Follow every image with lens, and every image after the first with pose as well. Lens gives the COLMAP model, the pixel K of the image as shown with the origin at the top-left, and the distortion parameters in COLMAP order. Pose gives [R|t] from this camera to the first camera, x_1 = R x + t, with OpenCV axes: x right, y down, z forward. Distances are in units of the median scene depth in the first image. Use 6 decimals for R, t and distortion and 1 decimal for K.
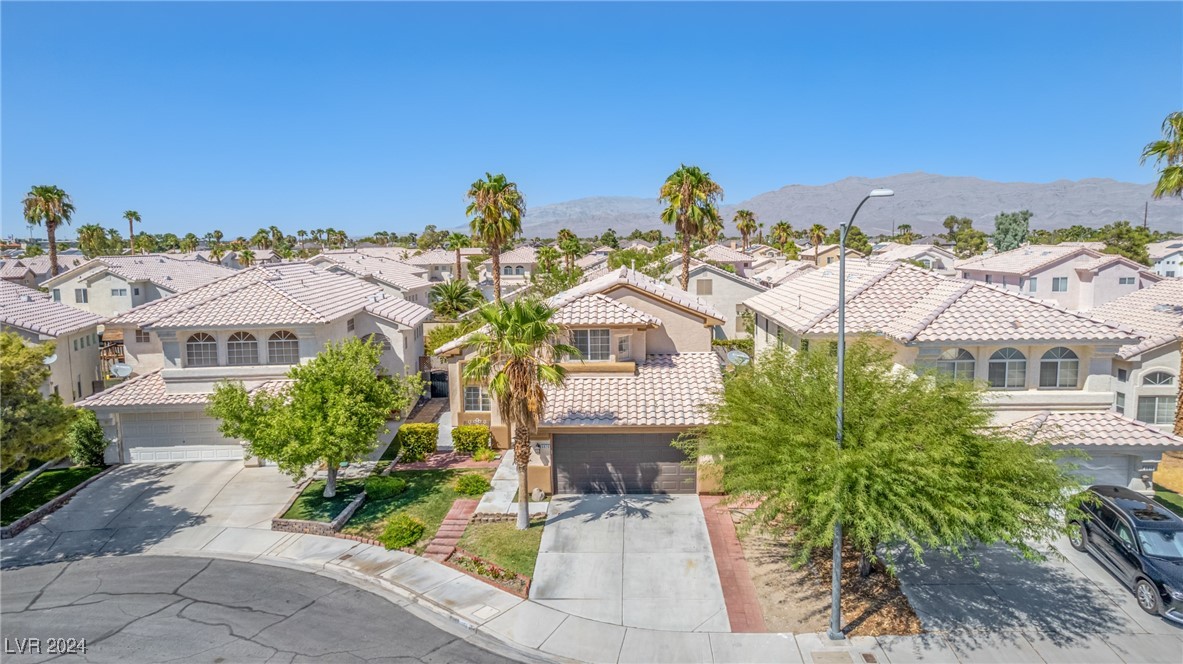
lens RADIAL K [[765.9, 0, 591.5], [0, 765.9, 332.0], [0, 0, 1]] dist [-0.075711, 0.065304]
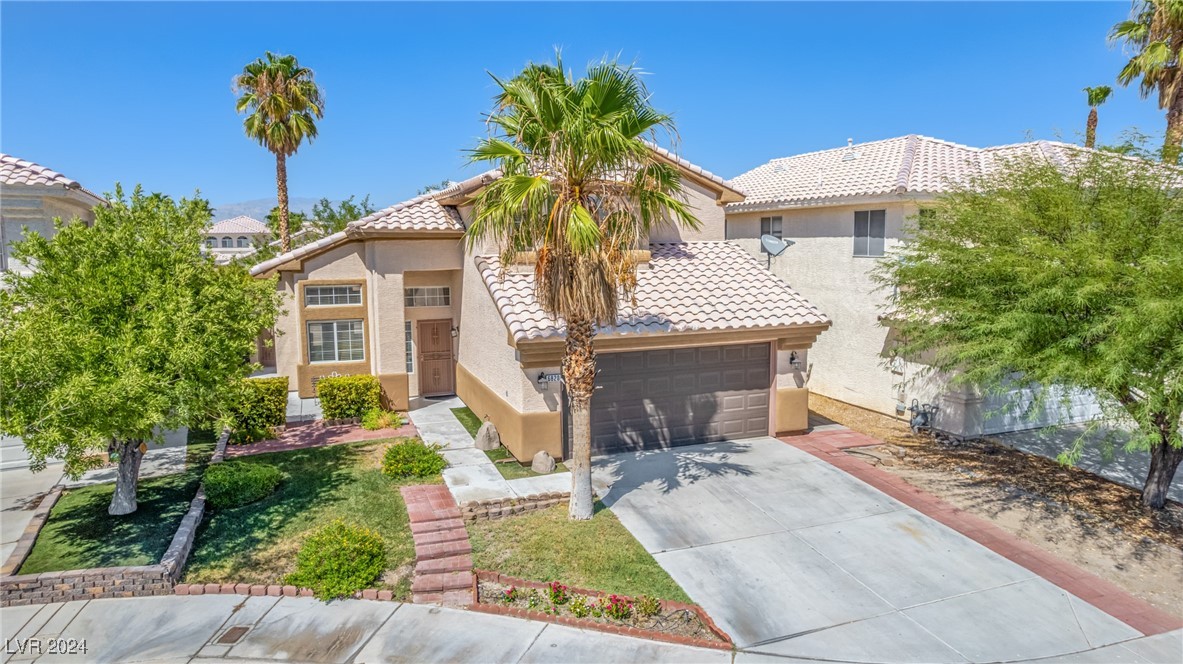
lens RADIAL K [[757.1, 0, 591.5], [0, 757.1, 332.0], [0, 0, 1]] dist [-0.078859, 0.069294]
pose [[0.921036, -0.037901, 0.387630, -0.262672], [0.039535, 0.999211, 0.003761, 0.117667], [-0.387467, 0.011861, 0.921807, 0.473542]]
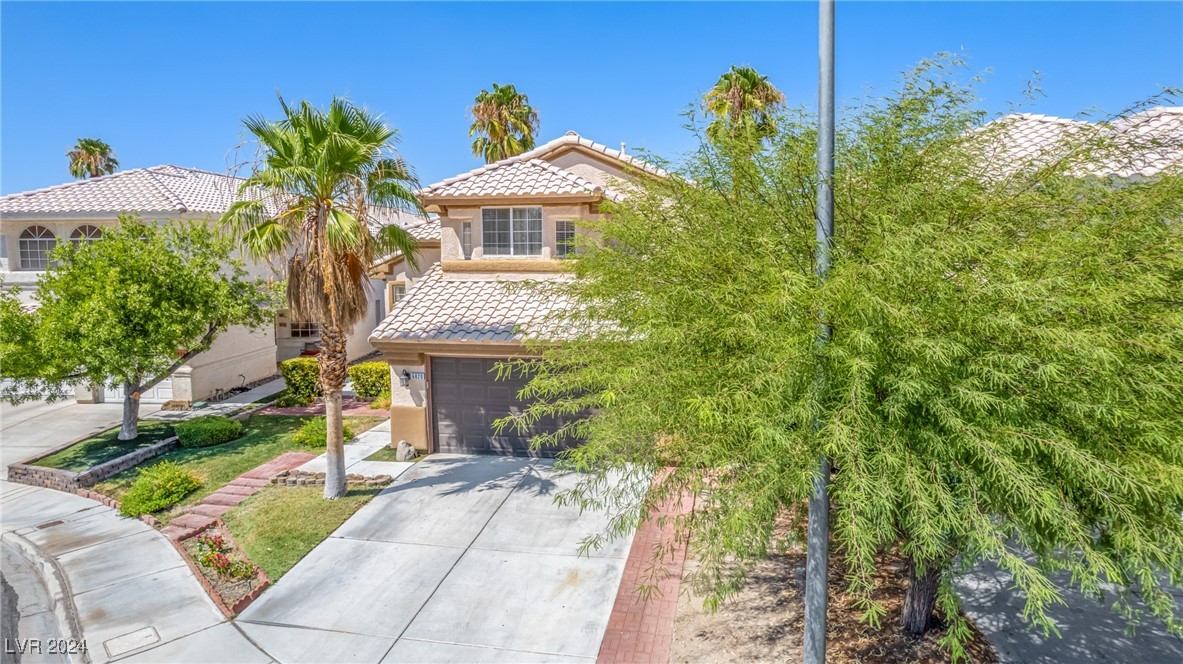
lens RADIAL K [[757.1, 0, 591.5], [0, 757.1, 332.0], [0, 0, 1]] dist [-0.078859, 0.069294]
pose [[0.988790, 0.027105, -0.146835, 0.180213], [-0.027936, 0.999603, -0.003600, 0.114856], [0.146679, 0.007661, 0.989154, 0.411157]]
